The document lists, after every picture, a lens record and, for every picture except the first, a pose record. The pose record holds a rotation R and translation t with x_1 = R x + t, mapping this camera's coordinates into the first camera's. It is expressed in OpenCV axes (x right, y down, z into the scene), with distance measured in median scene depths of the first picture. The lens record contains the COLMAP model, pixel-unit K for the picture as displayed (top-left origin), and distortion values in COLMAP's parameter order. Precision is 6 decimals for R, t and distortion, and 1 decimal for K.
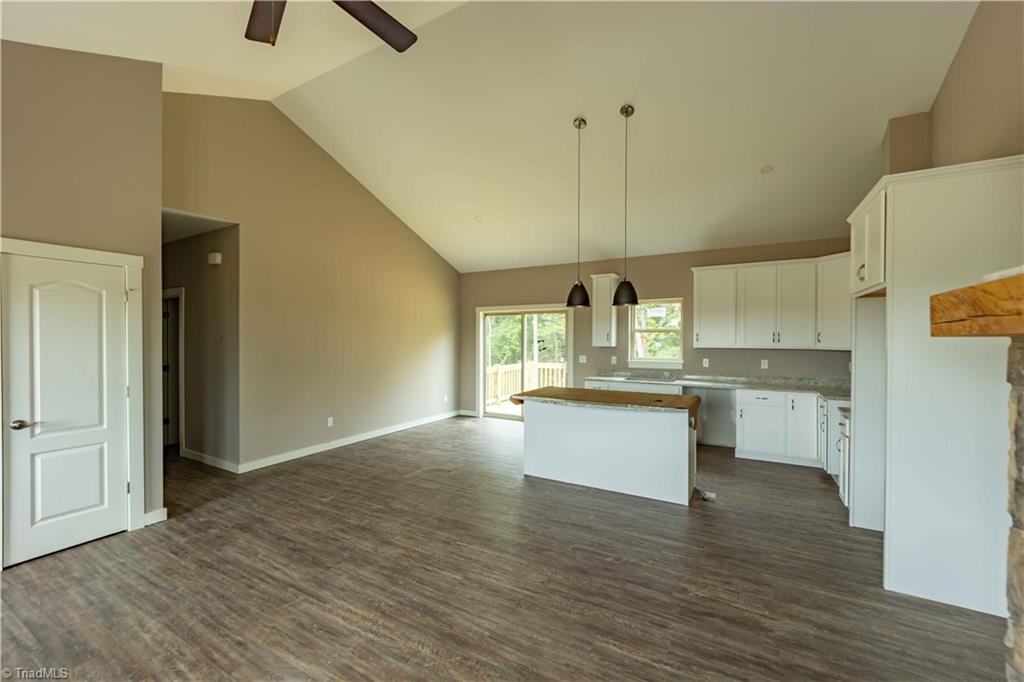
lens RADIAL K [[409.3, 0, 513.7], [0, 409.3, 339.5], [0, 0, 1]] dist [0.001508, -0.000536]
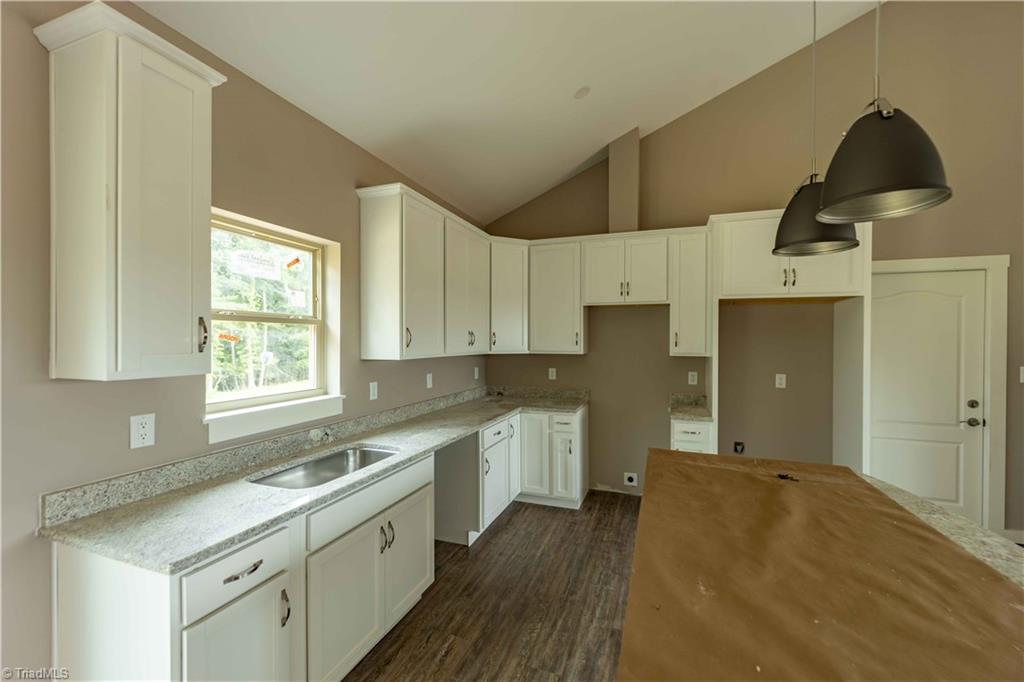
lens RADIAL K [[412.4, 0, 513.2], [0, 412.4, 341.6], [0, 0, 1]] dist [0.000773, -0.000338]
pose [[-0.161720, -0.003856, 0.986829, -0.064553], [0.001183, 0.999991, 0.004101, -0.005210], [-0.986836, 0.001830, -0.161714, 1.771998]]
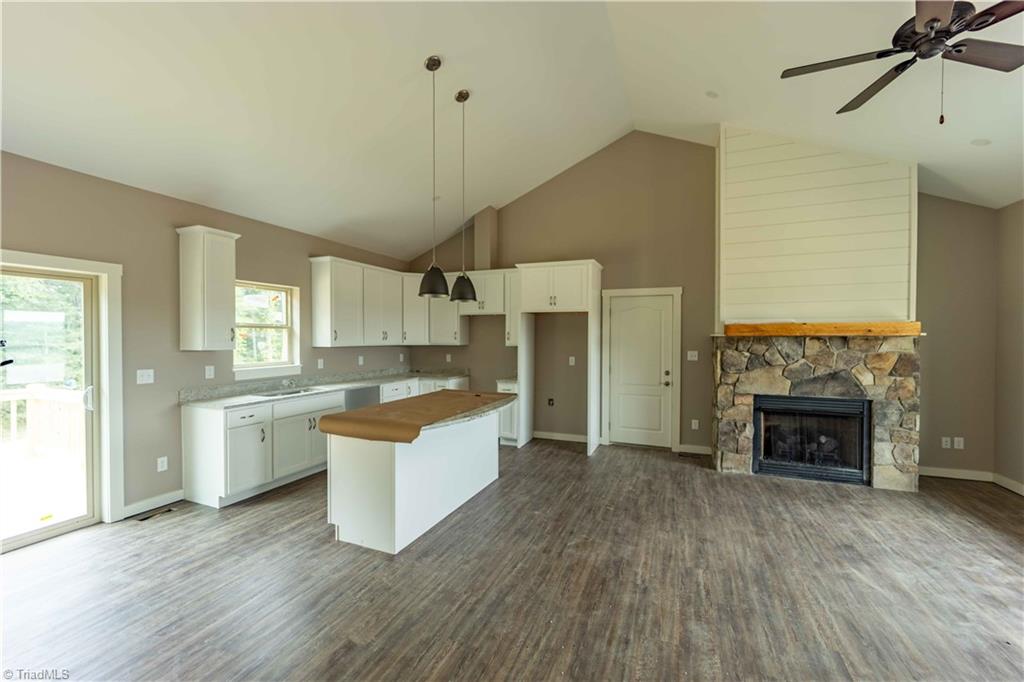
lens RADIAL K [[410.5, 0, 513.5], [0, 410.5, 342.1], [0, 0, 1]] dist [0.000345, -0.000392]
pose [[-0.126762, -0.013465, 0.991842, -0.915893], [0.002287, 0.999901, 0.013867, -0.004039], [-0.991931, 0.004026, -0.126719, 1.343561]]
